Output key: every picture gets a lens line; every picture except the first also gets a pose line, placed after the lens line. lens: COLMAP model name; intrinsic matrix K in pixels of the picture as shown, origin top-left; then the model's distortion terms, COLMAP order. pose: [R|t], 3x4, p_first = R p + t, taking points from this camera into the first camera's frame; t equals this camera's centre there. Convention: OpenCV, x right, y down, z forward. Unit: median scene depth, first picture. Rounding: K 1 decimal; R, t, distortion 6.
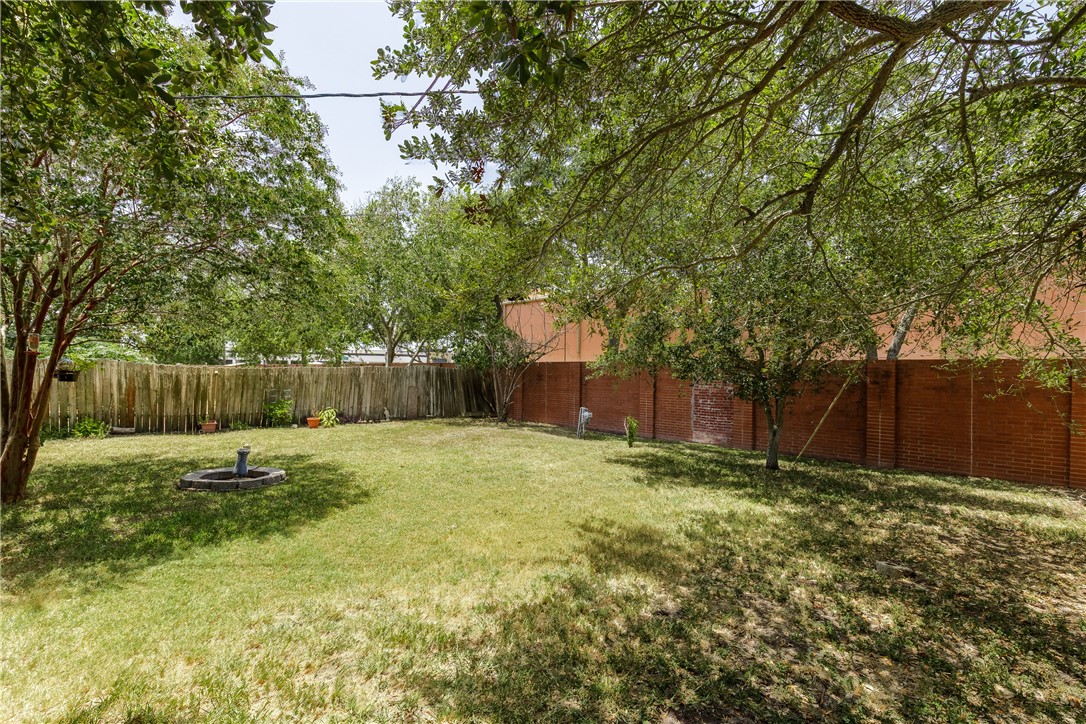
lens RADIAL K [[493.5, 0, 548.8], [0, 493.5, 361.7], [0, 0, 1]] dist [0.001917, 0.000149]
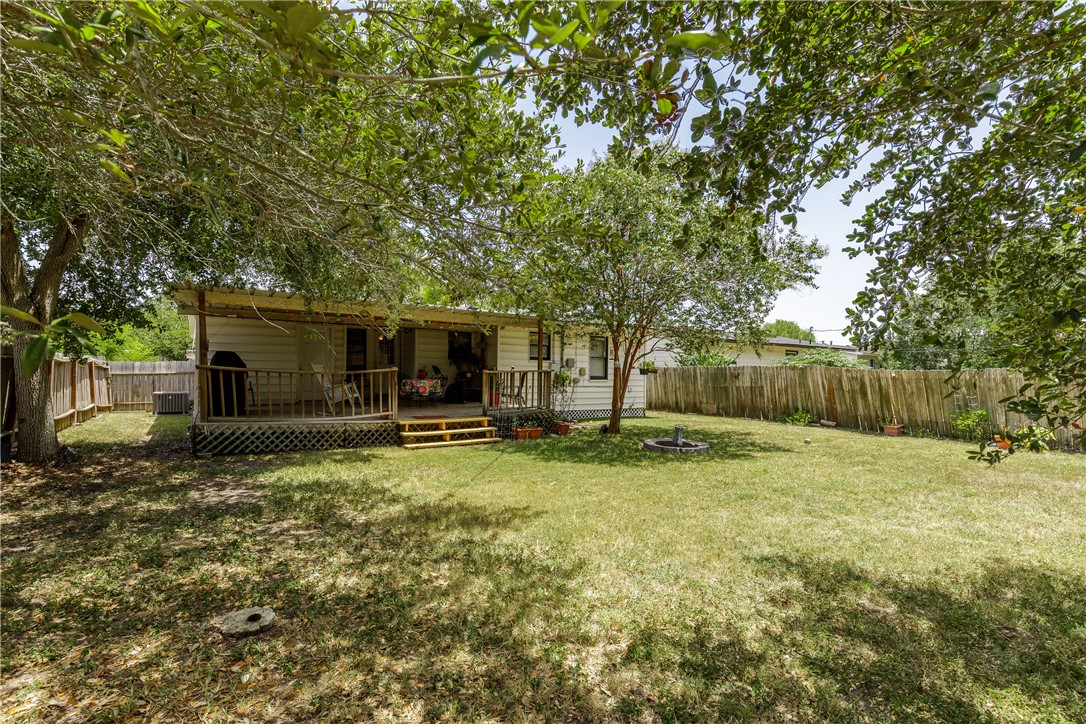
lens RADIAL K [[493.5, 0, 548.8], [0, 493.5, 361.7], [0, 0, 1]] dist [0.001917, 0.000149]
pose [[-0.138982, -0.036881, -0.989608, 0.428383], [0.003268, 0.999284, -0.037700, 0.031576], [0.990290, -0.008474, -0.138762, 0.485533]]
